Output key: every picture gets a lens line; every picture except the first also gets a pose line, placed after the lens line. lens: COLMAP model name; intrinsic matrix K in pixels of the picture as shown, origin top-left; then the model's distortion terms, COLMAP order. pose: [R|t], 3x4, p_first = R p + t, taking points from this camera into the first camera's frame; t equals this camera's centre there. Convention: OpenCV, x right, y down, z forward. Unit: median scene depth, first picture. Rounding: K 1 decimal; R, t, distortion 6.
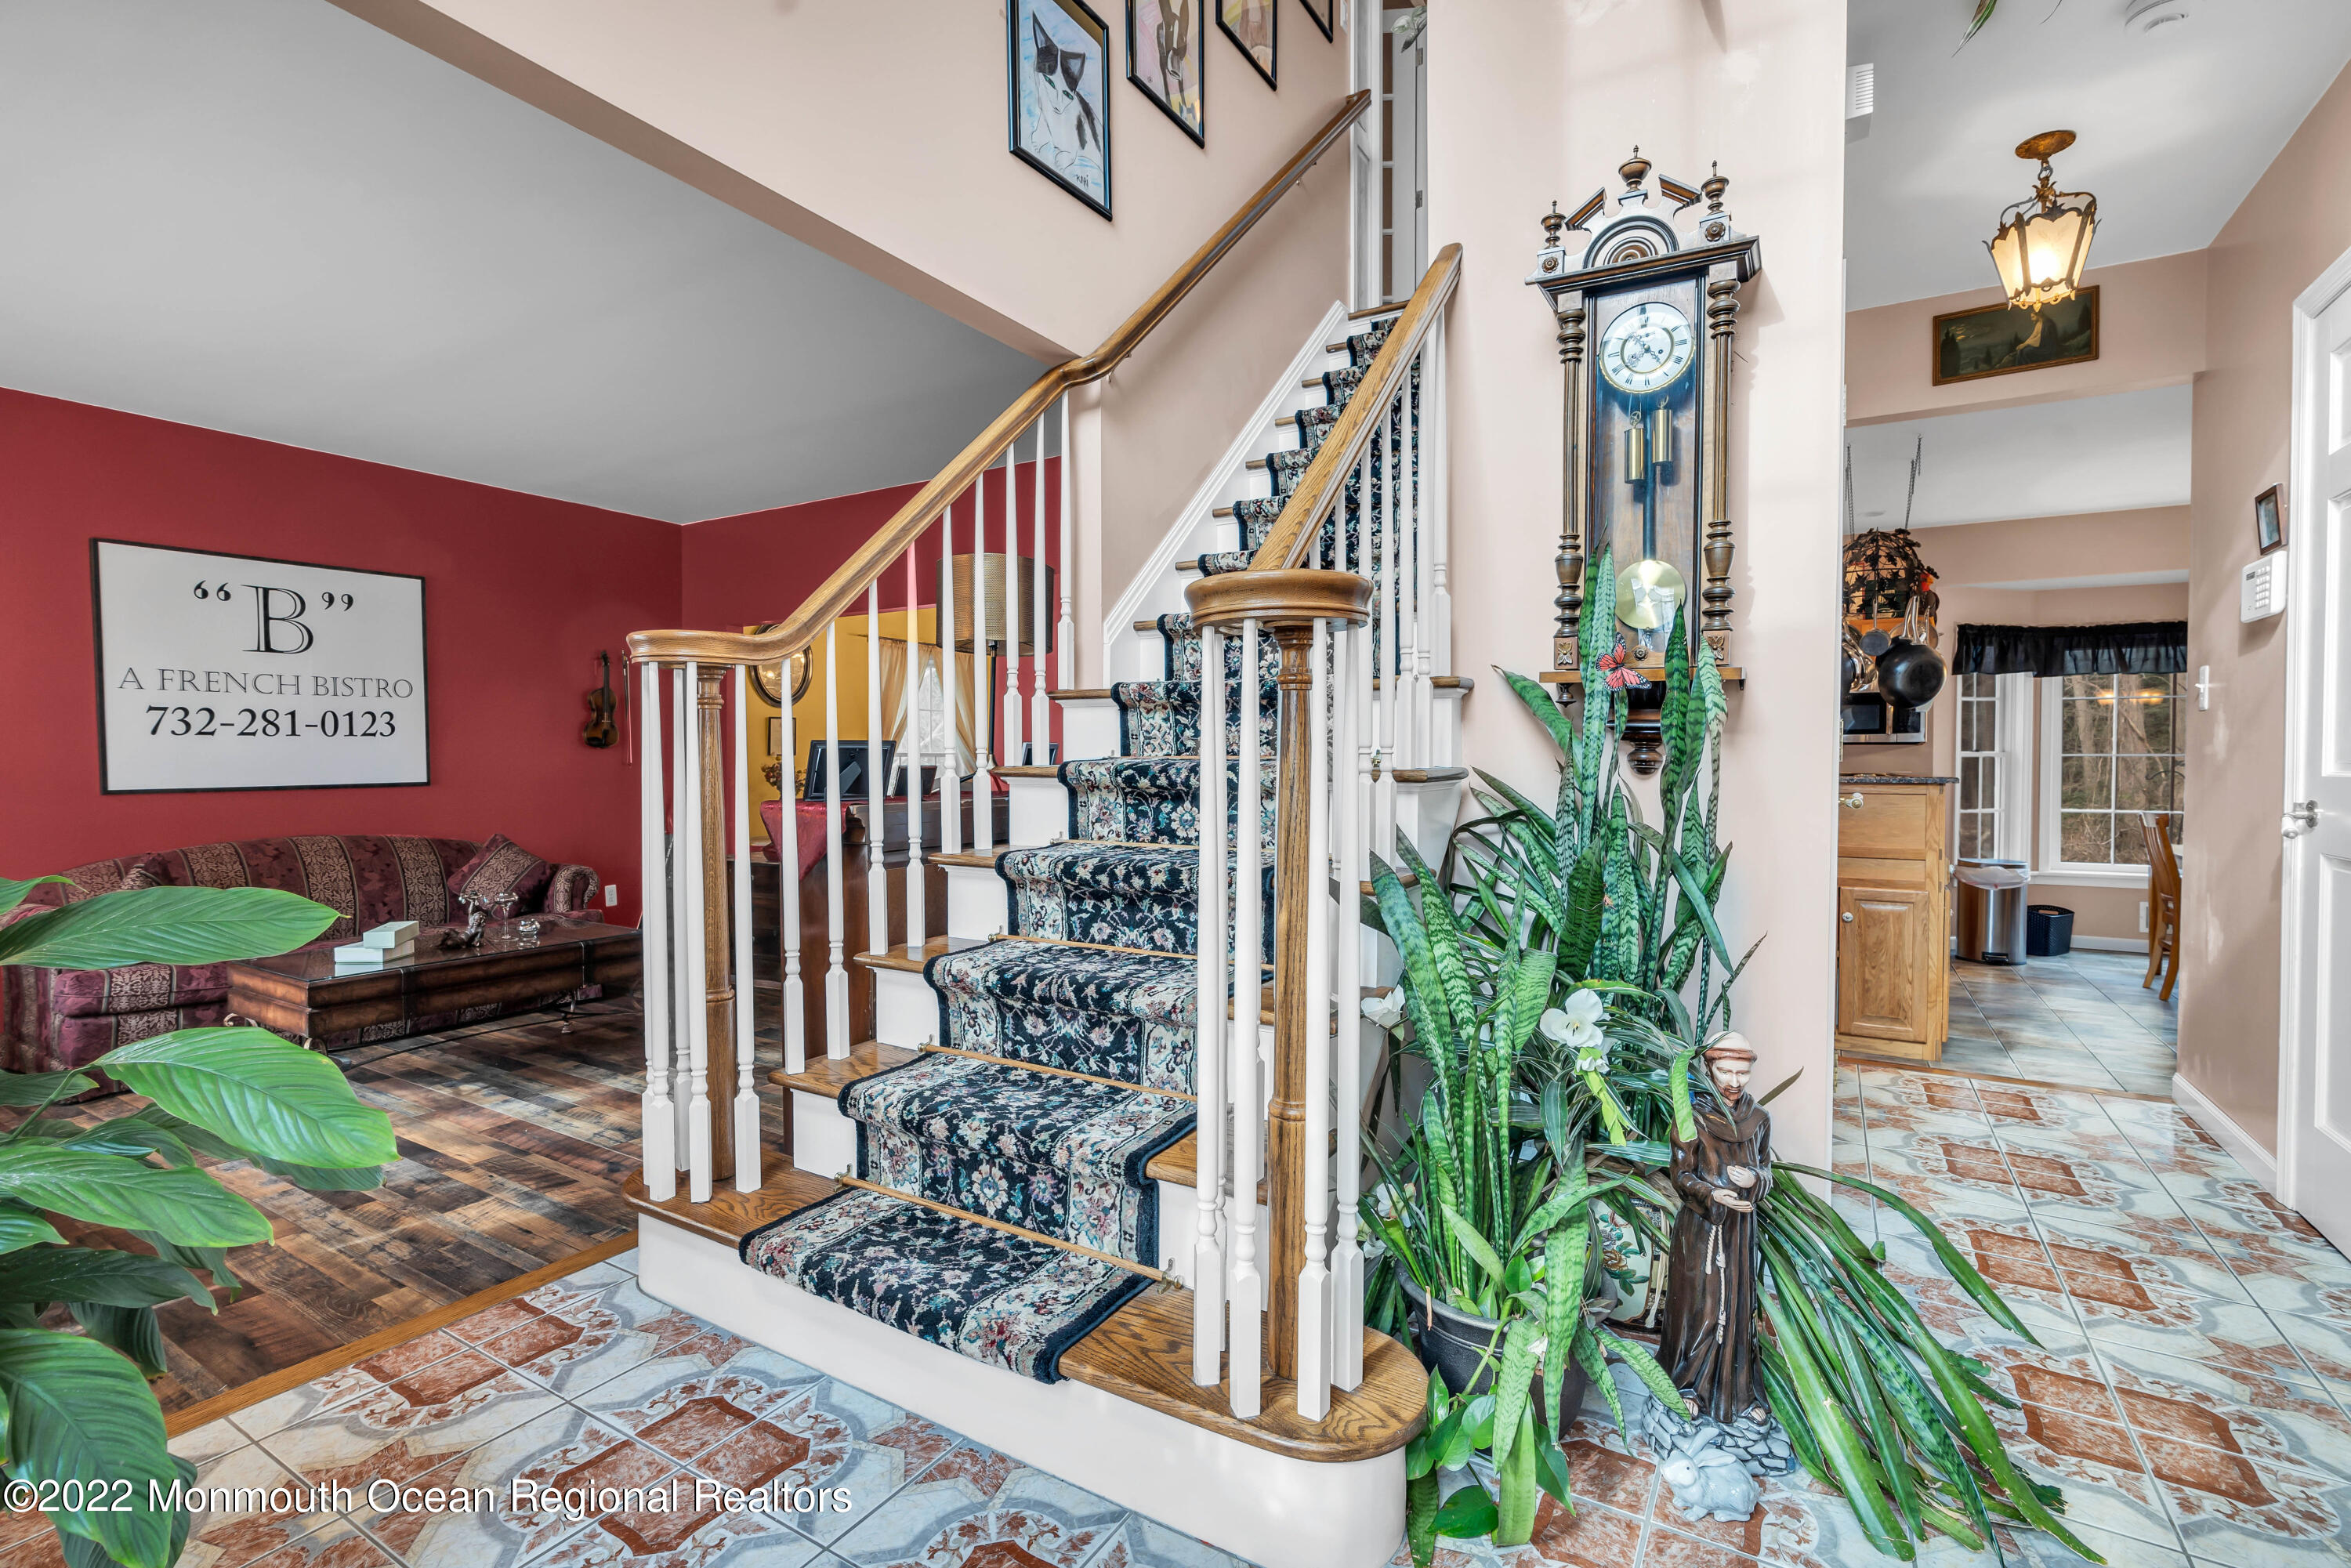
lens RADIAL K [[1066.5, 0, 1184.3], [0, 1066.5, 773.6], [0, 0, 1]] dist [-0.012439, 0.004396]
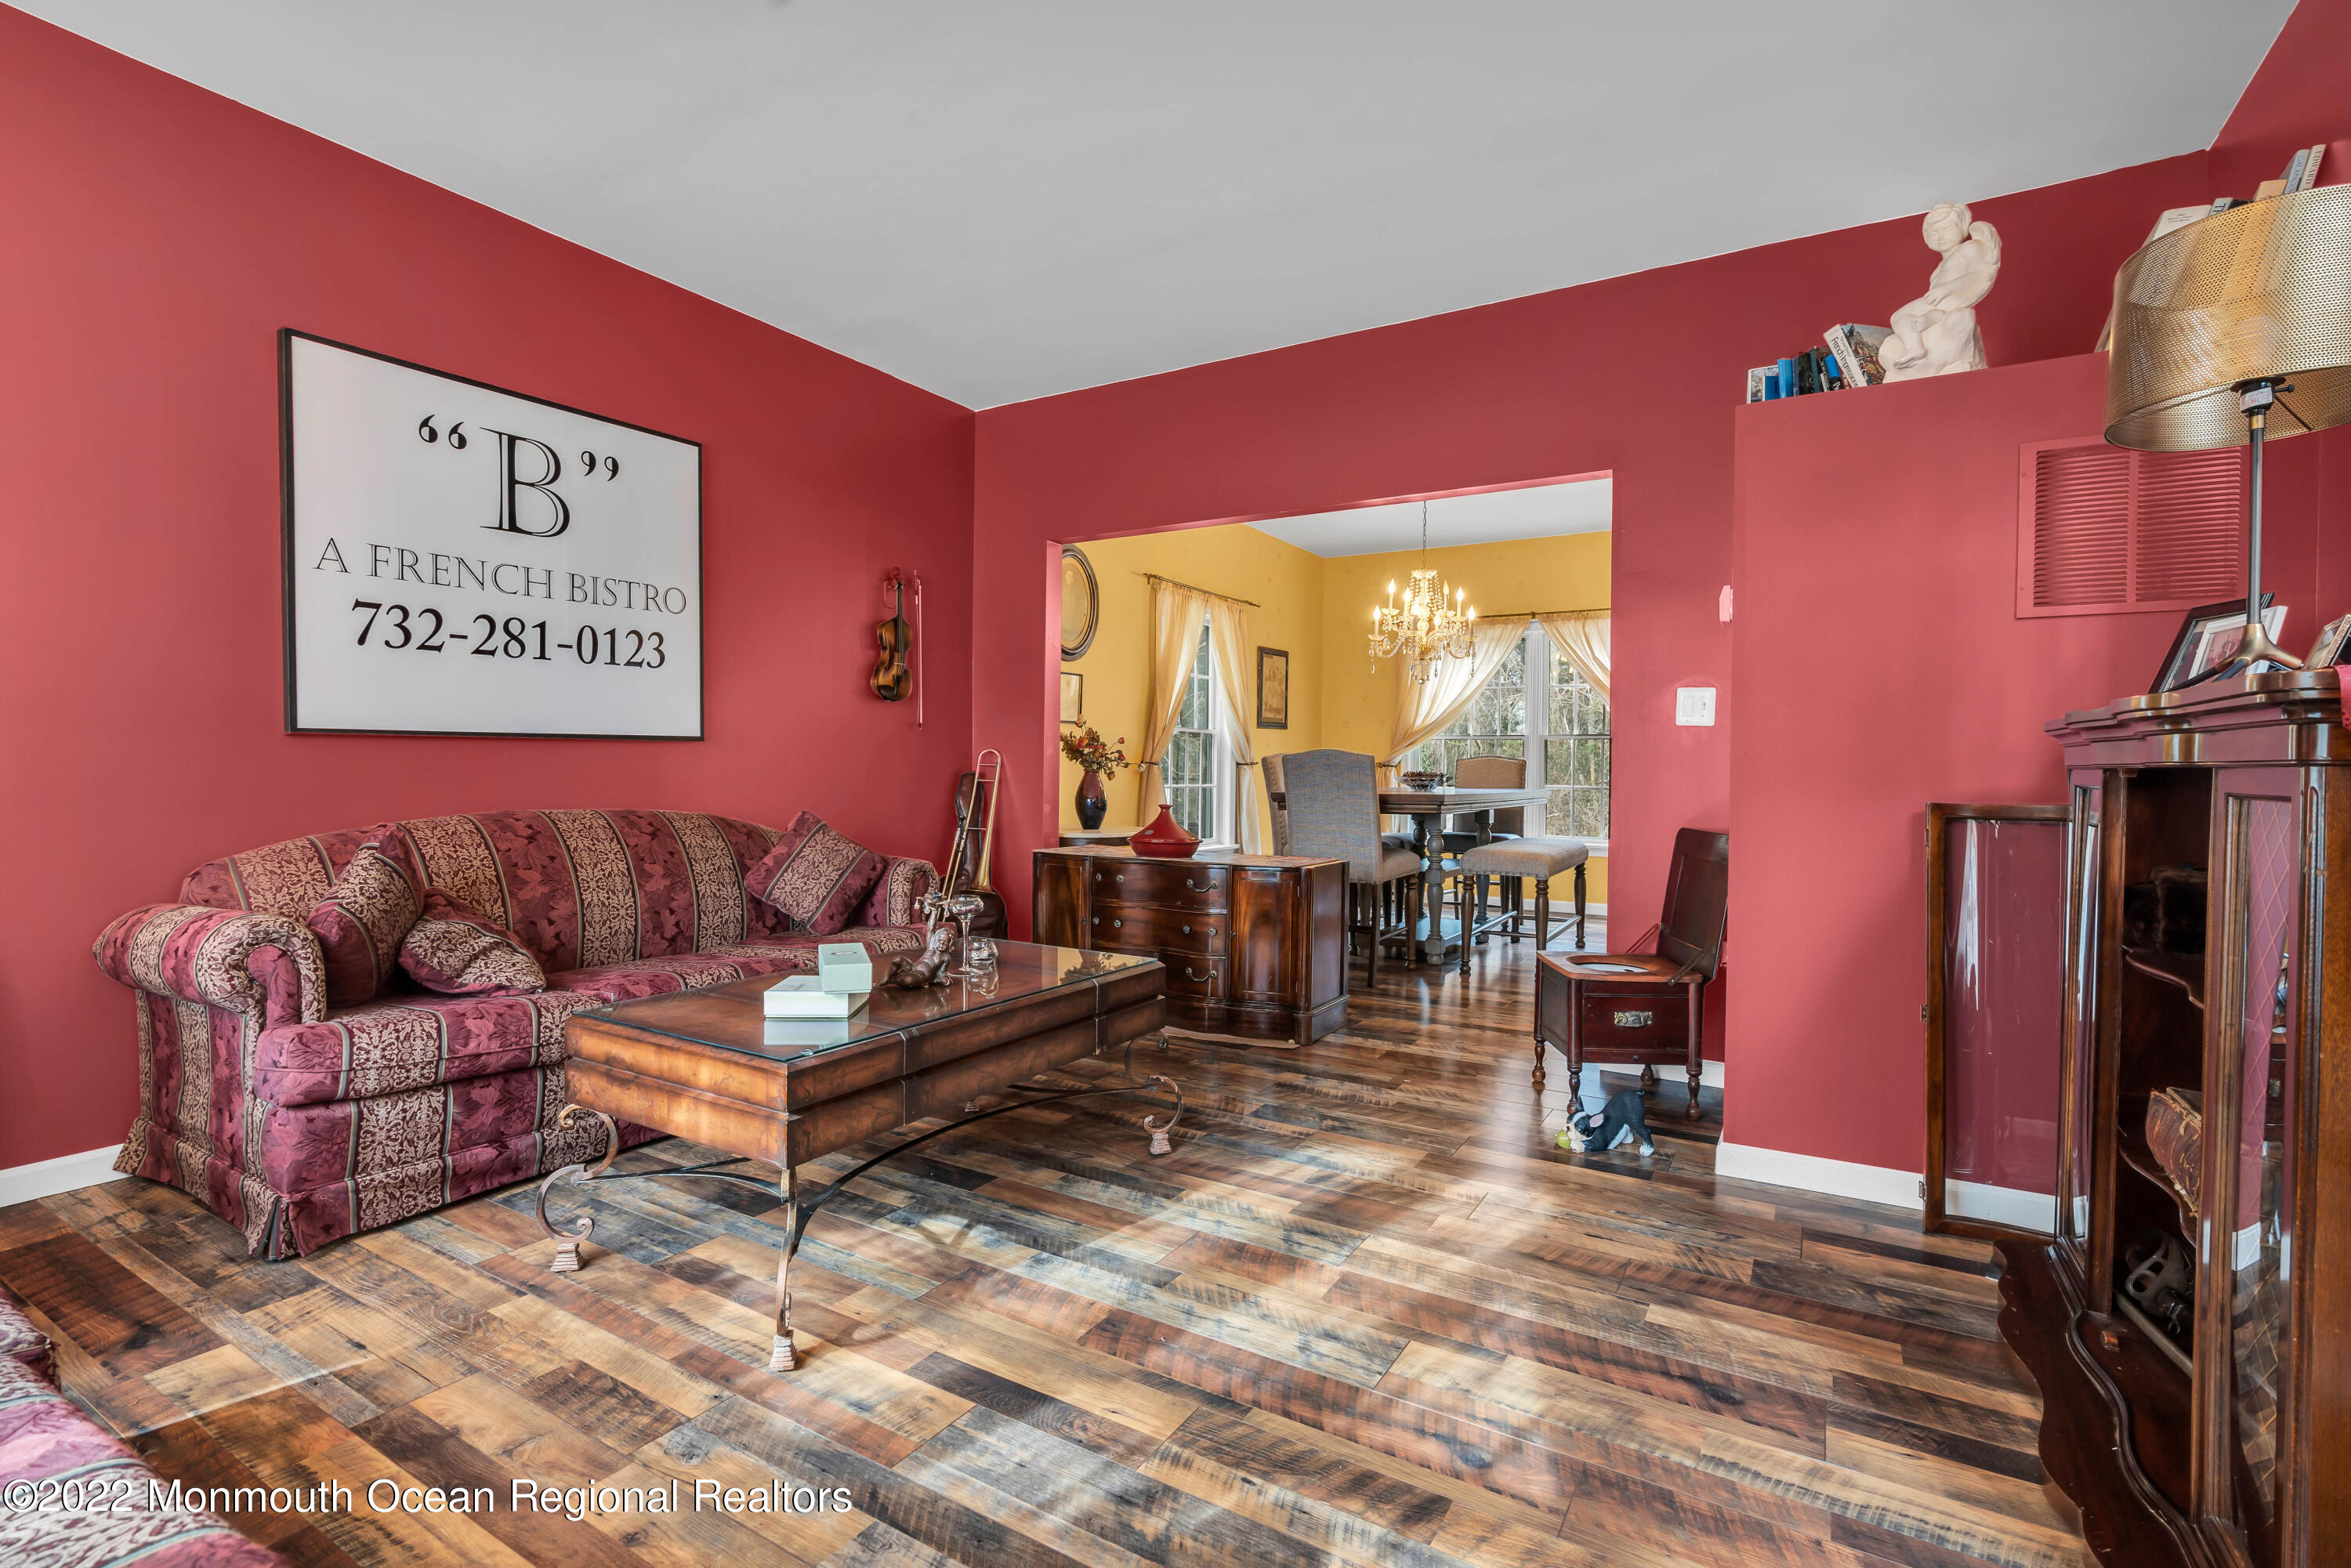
lens RADIAL K [[1066.5, 0, 1165.8], [0, 1066.5, 774.3], [0, 0, 1]] dist [-0.012439, 0.004396]
pose [[0.999943, 0.010342, -0.002499, -0.473827], [-0.010366, 0.999898, -0.009847, 0.042635], [0.002396, 0.009873, 0.999948, 0.350656]]
